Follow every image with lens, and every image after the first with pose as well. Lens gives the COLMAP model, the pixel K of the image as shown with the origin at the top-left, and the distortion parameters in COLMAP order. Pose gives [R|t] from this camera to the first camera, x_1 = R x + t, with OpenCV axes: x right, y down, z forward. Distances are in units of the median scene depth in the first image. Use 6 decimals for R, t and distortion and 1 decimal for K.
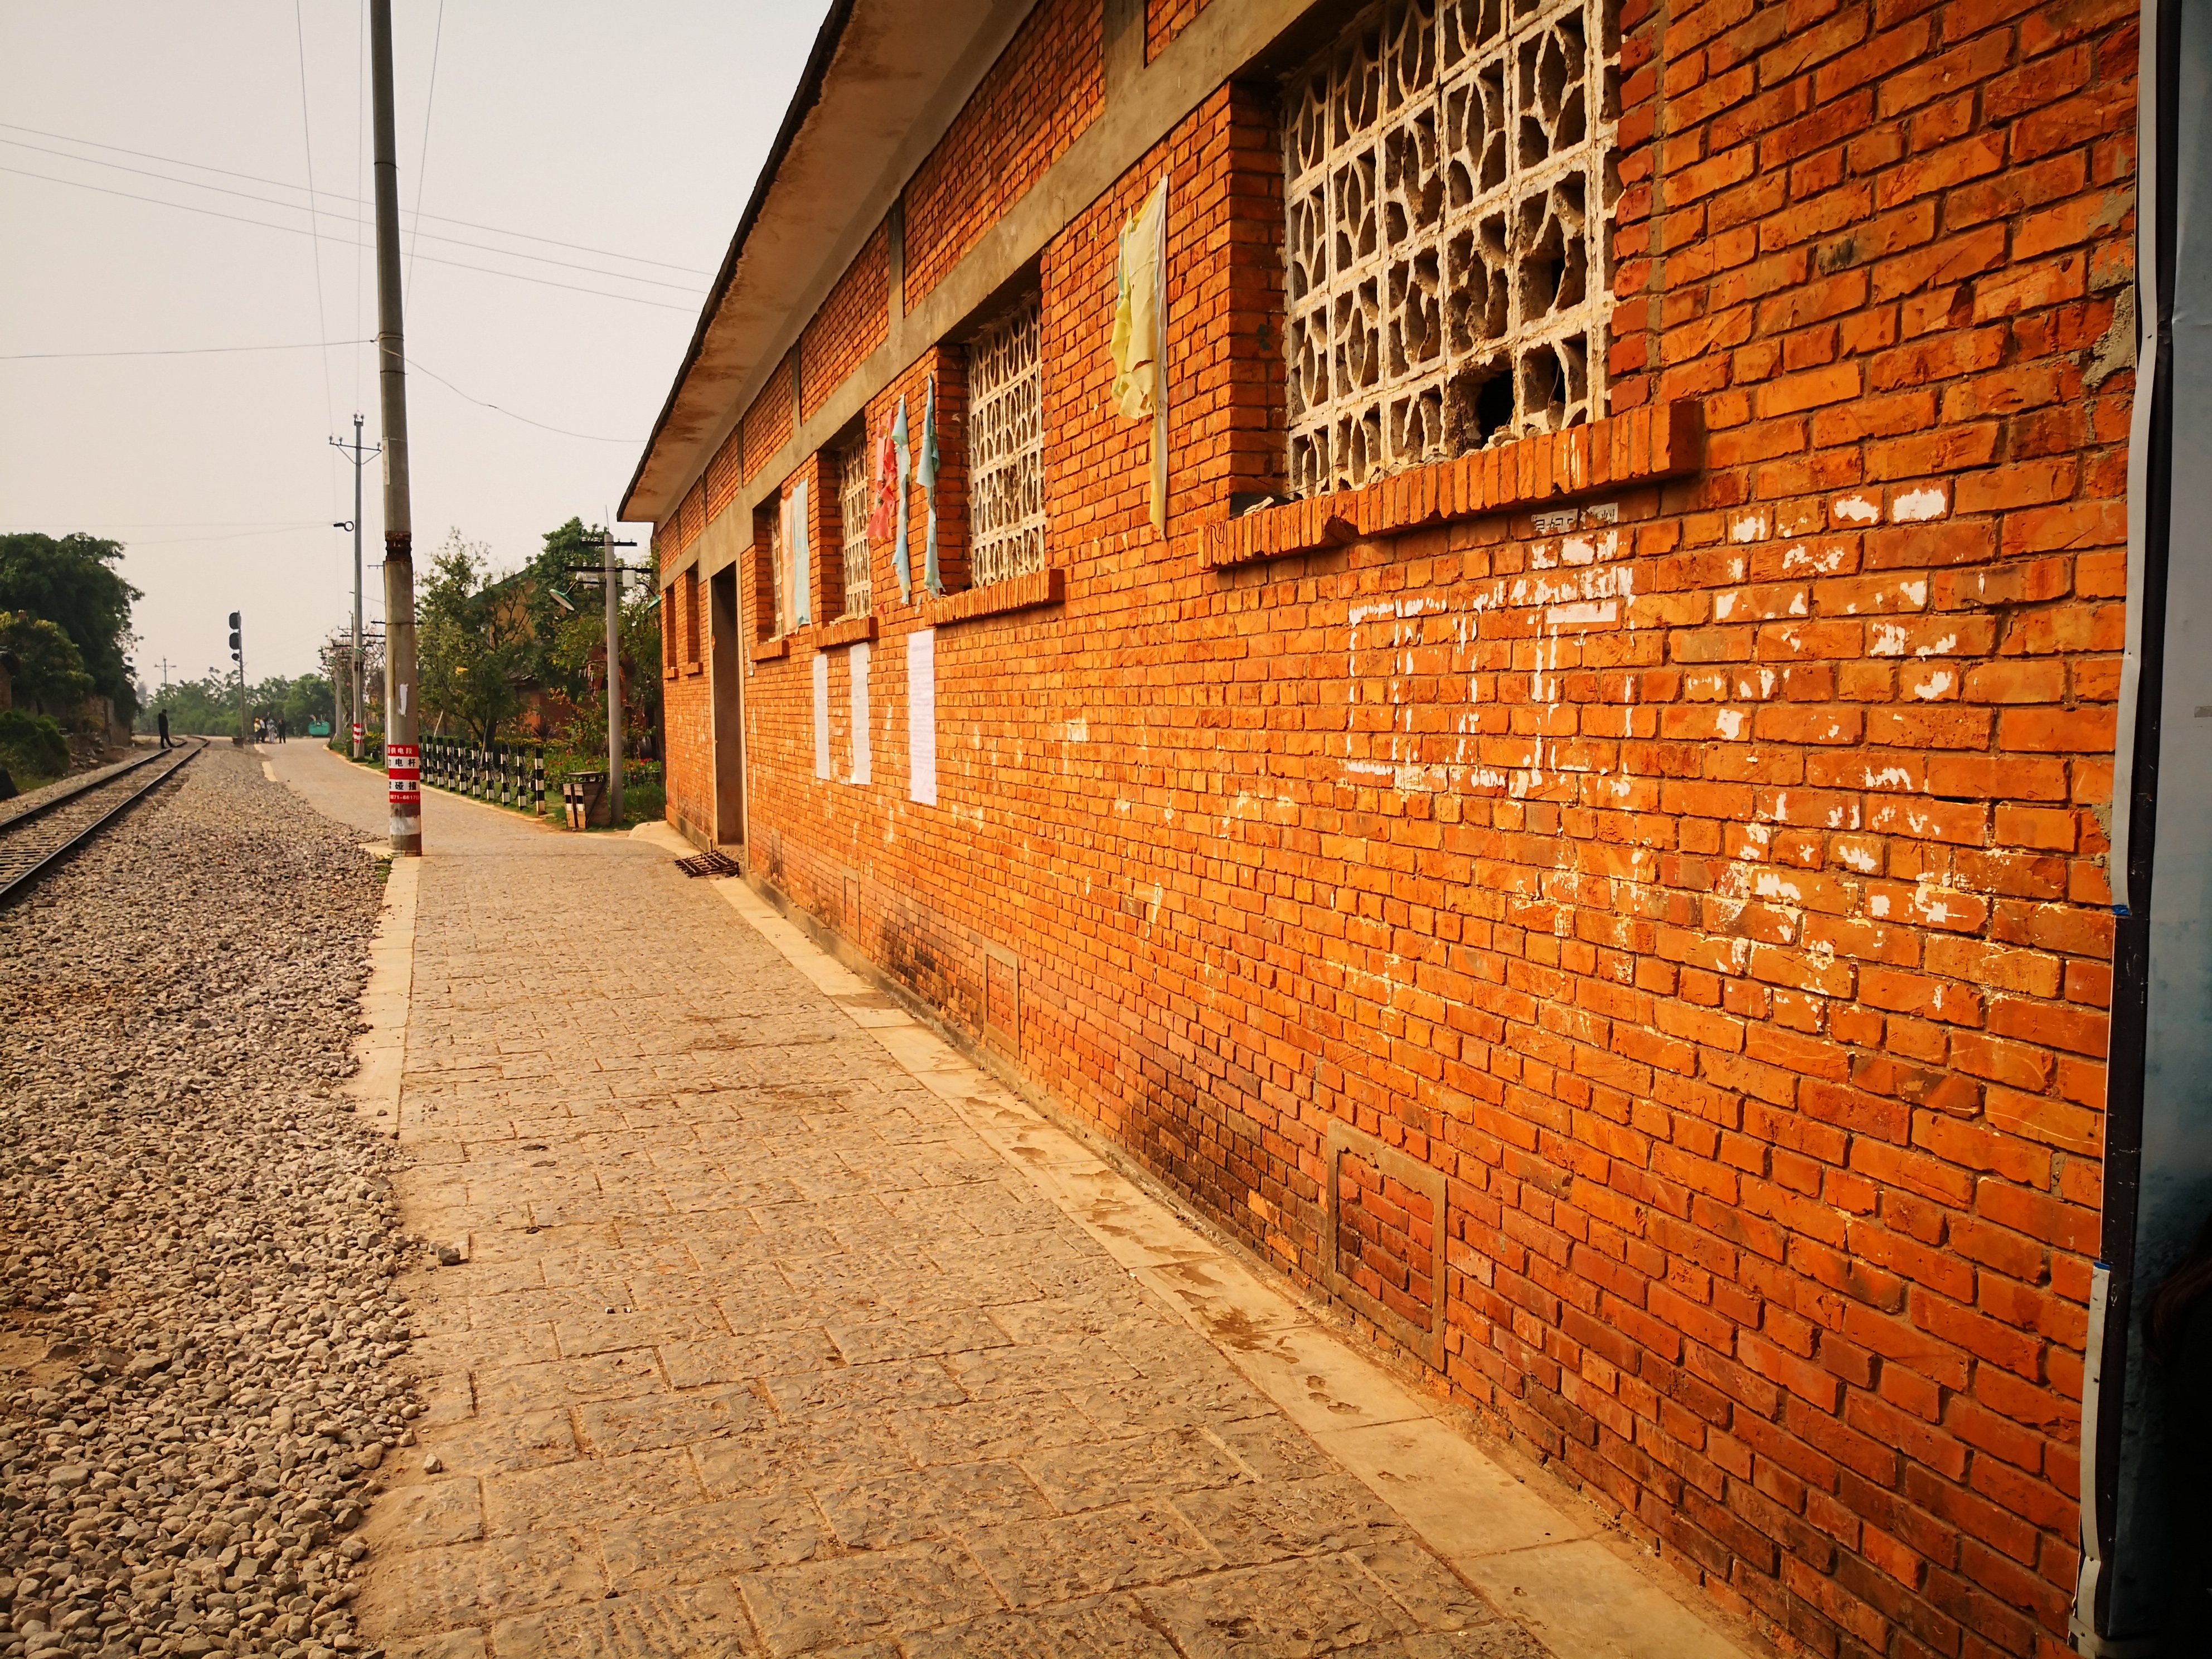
lens RADIAL K [[1678.1, 0, 1112.6], [0, 1678.1, 828.6], [0, 0, 1]] dist [0.000124, -0.028149]
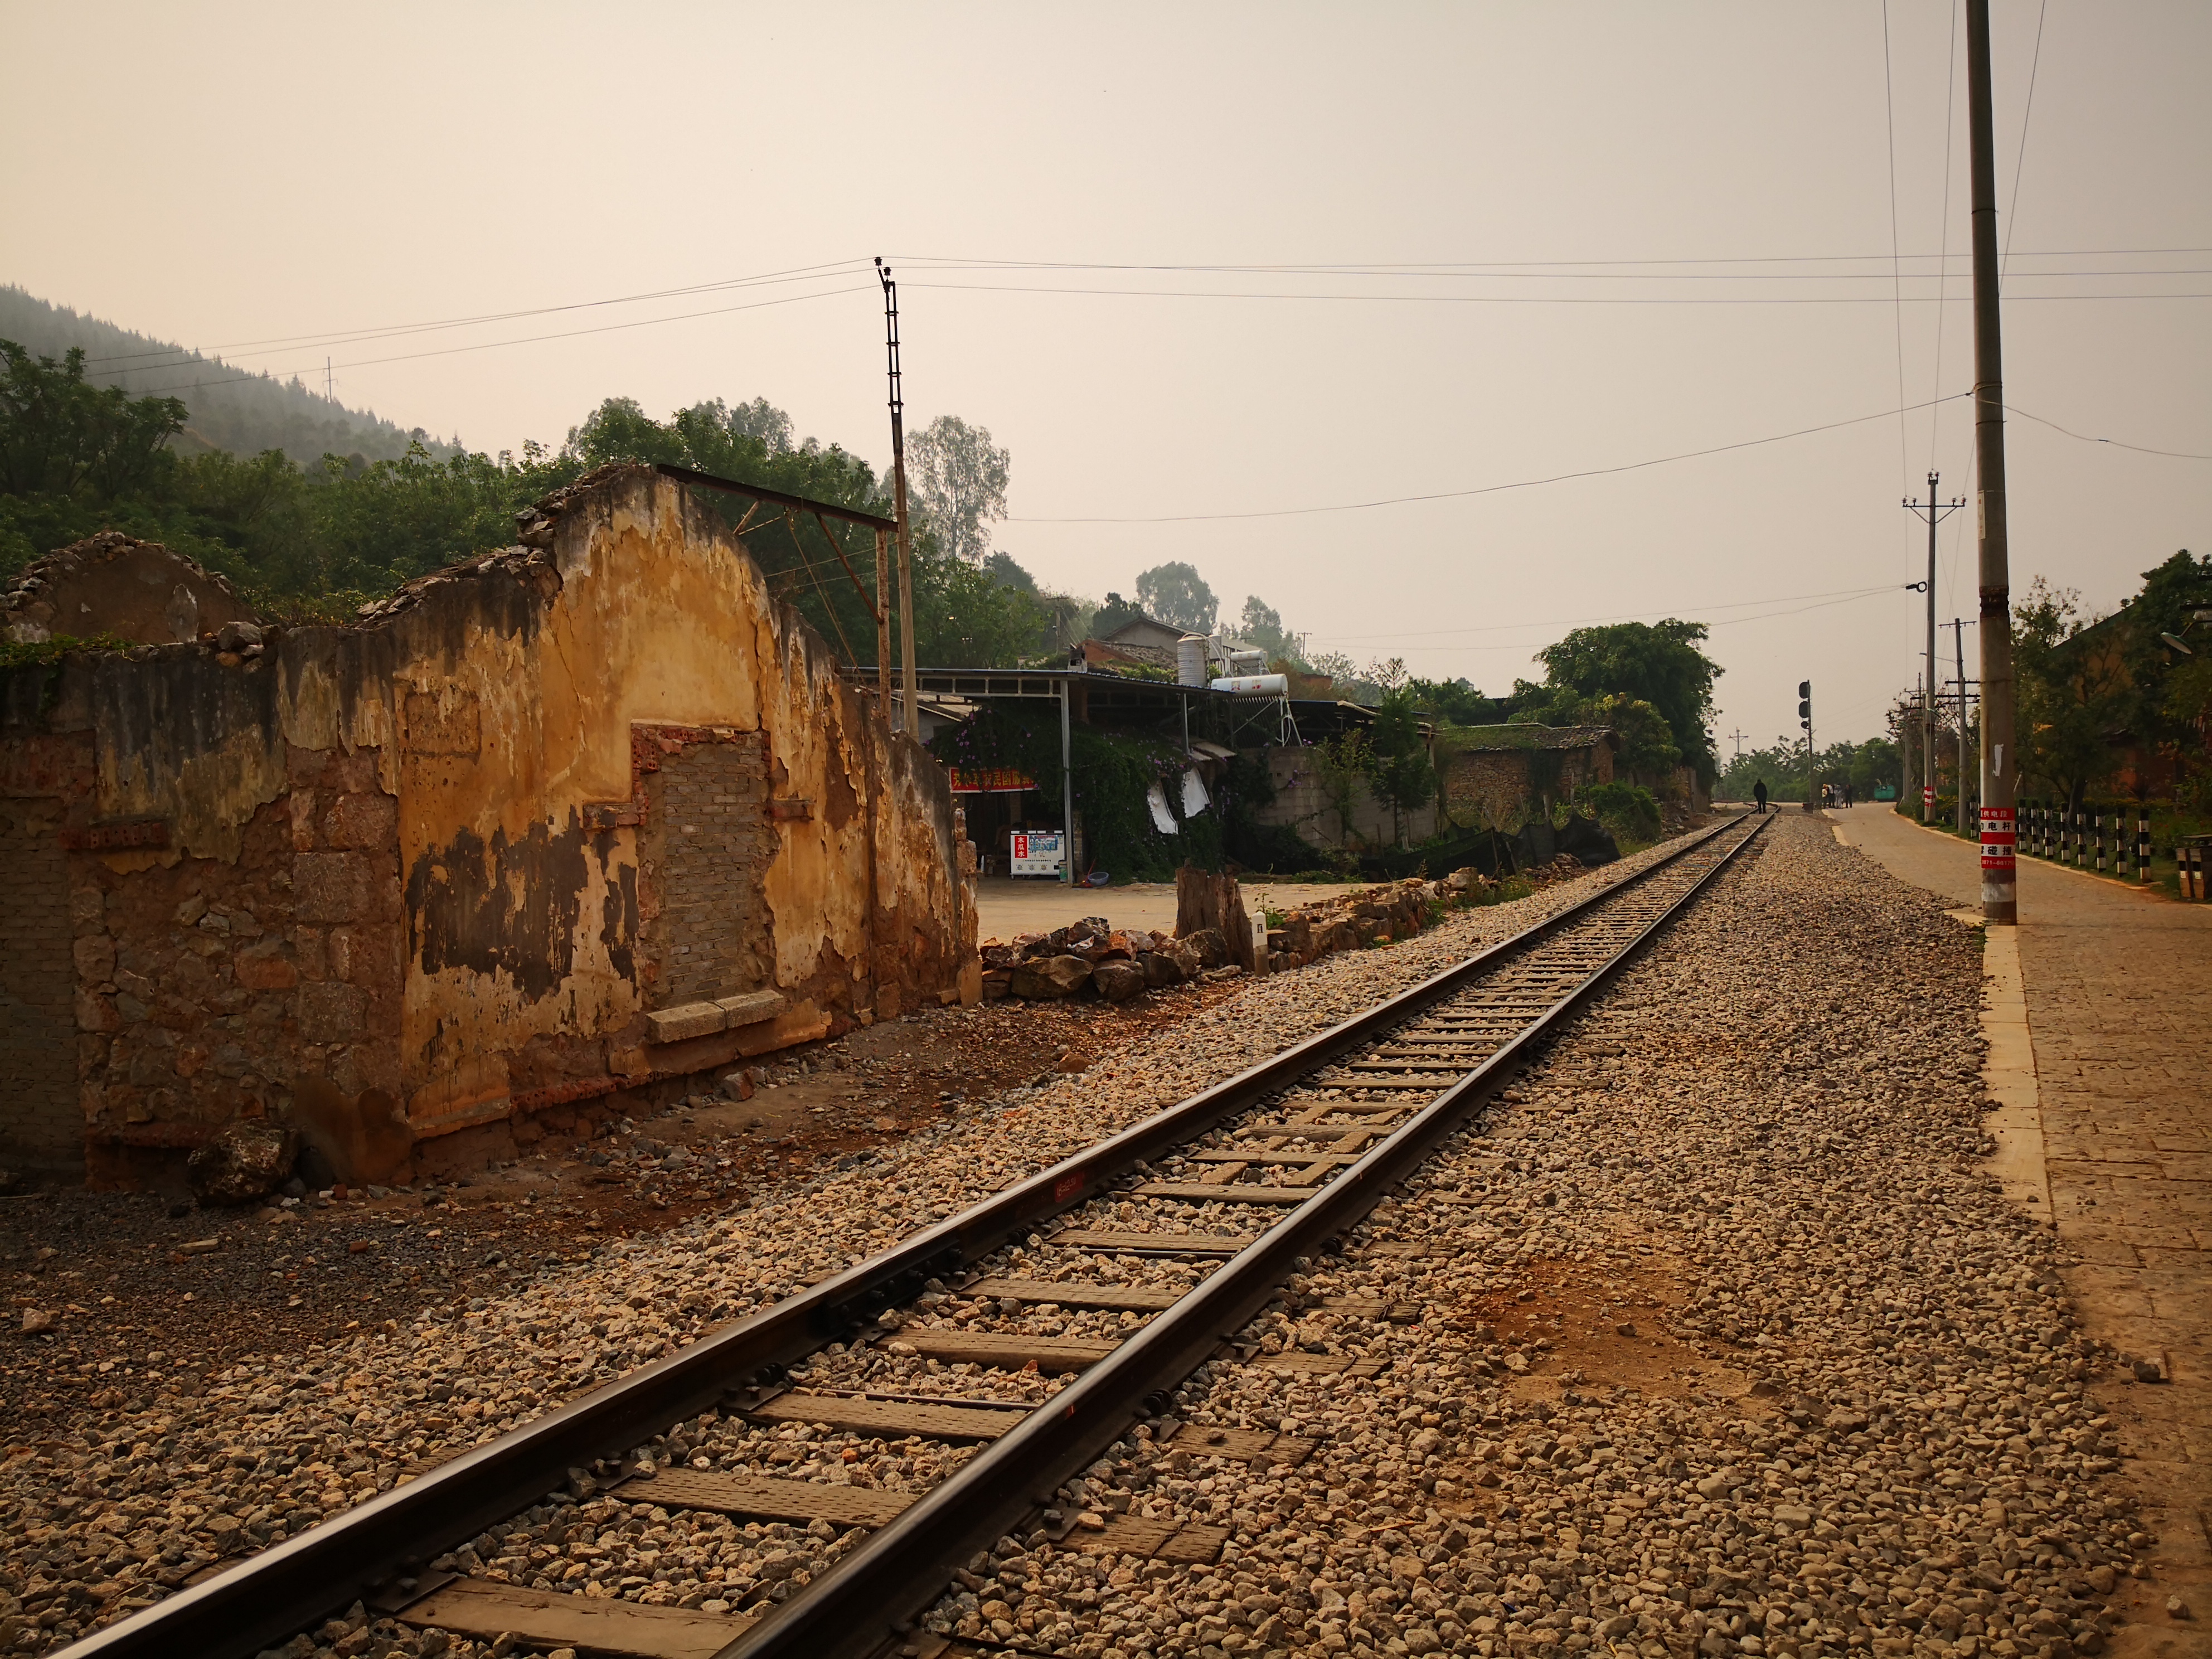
lens RADIAL K [[1678.1, 0, 1105.7], [0, 1678.1, 828.6], [0, 0, 1]] dist [0.000124, -0.028149]
pose [[0.697032, -0.007575, -0.717000, -0.125398], [-0.017793, 0.999454, -0.027857, -0.003305], [0.716819, 0.032175, 0.696517, -0.037948]]
